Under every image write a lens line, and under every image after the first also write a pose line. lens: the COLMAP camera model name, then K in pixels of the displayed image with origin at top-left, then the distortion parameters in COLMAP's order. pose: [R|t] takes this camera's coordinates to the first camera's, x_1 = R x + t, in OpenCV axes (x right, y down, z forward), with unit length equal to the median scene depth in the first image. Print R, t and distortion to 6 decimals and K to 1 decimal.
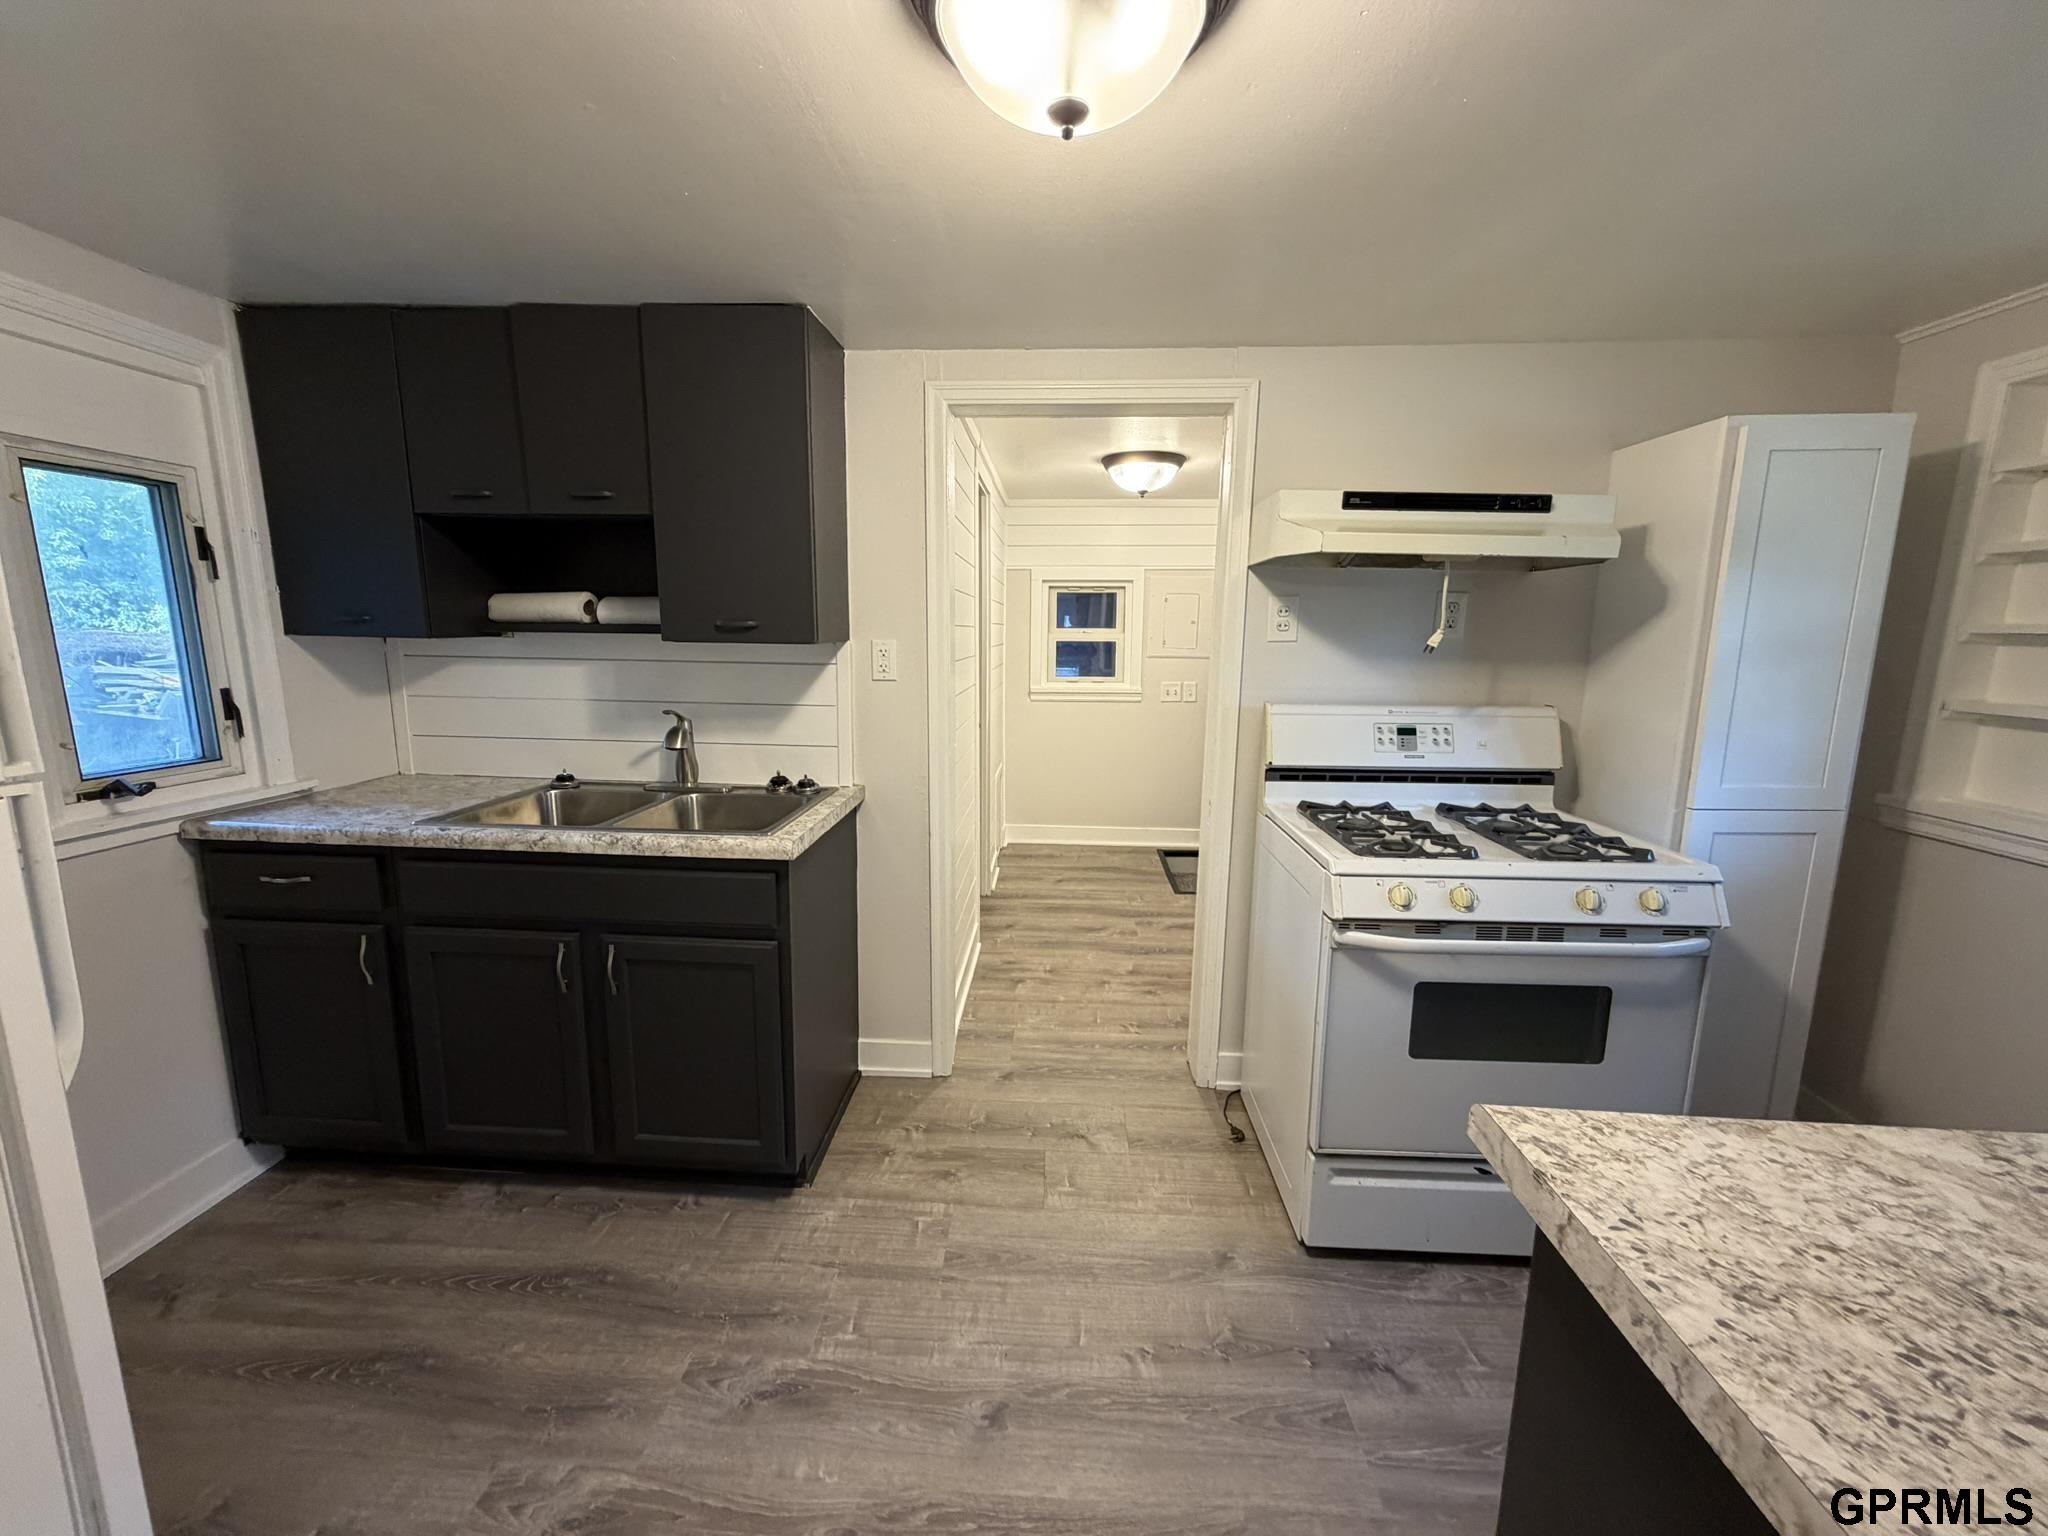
lens RADIAL K [[819.5, 0, 1018.9], [0, 819.5, 781.1], [0, 0, 1]] dist [0.000040, 0.000616]
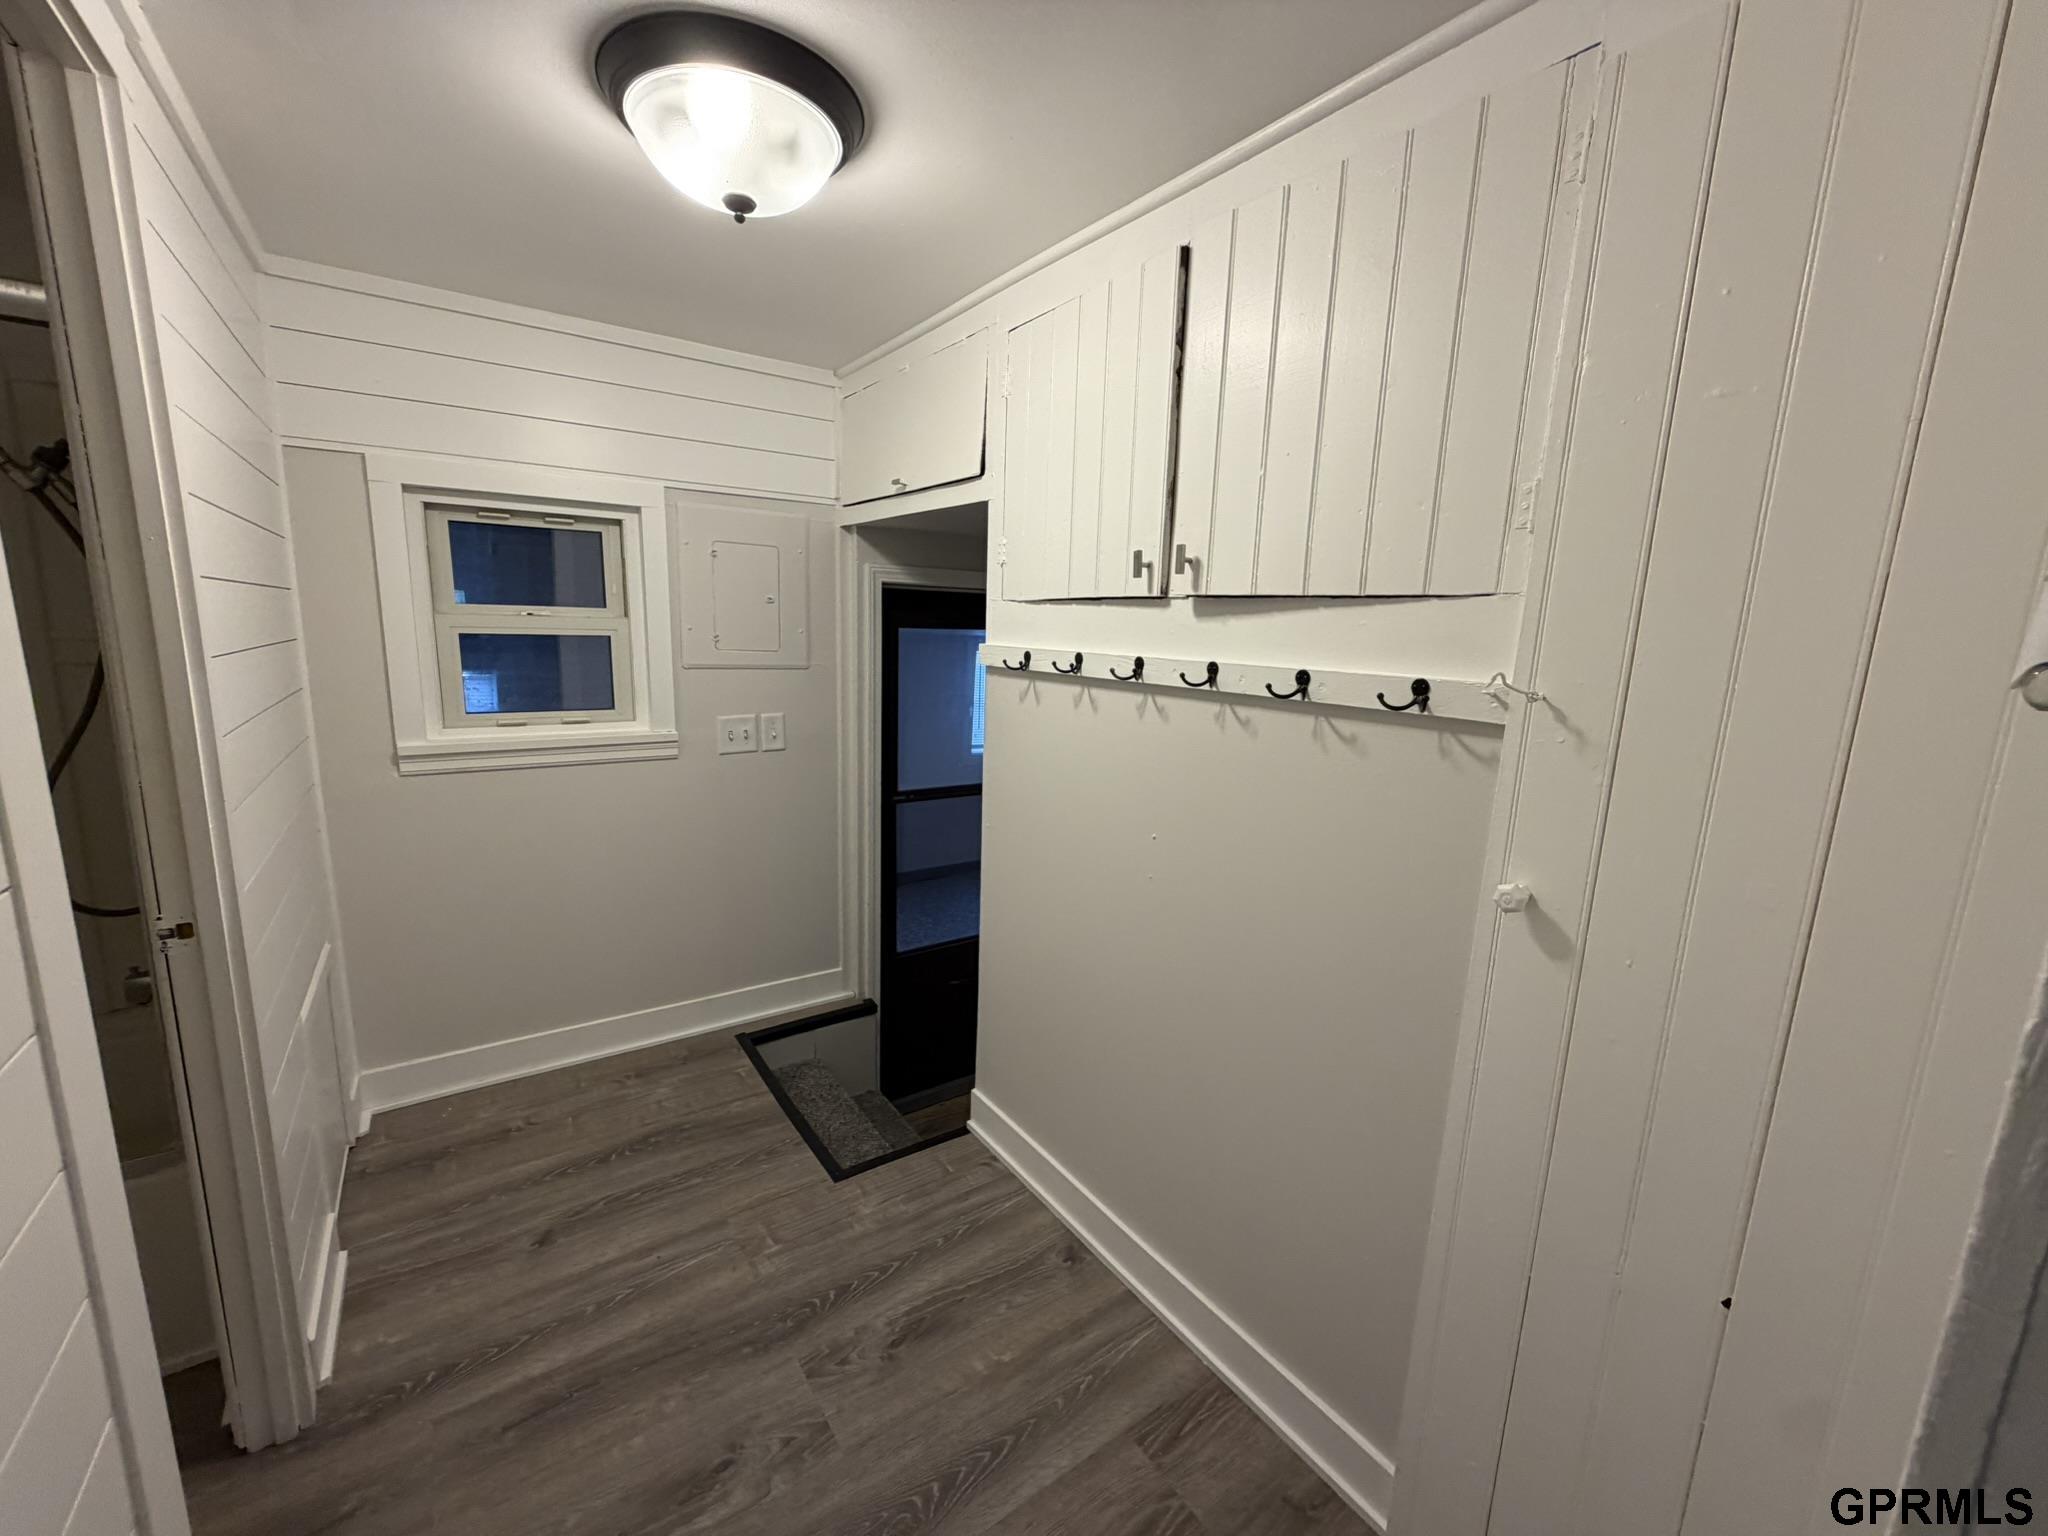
lens RADIAL K [[819.5, 0, 1027.5], [0, 819.5, 768.7], [0, 0, 1]] dist [0.000040, 0.000616]
pose [[0.785032, -0.094149, 0.612258, 0.010714], [0.085745, 0.995383, 0.043122, -0.098206], [-0.613492, 0.018646, 0.789481, 0.500530]]
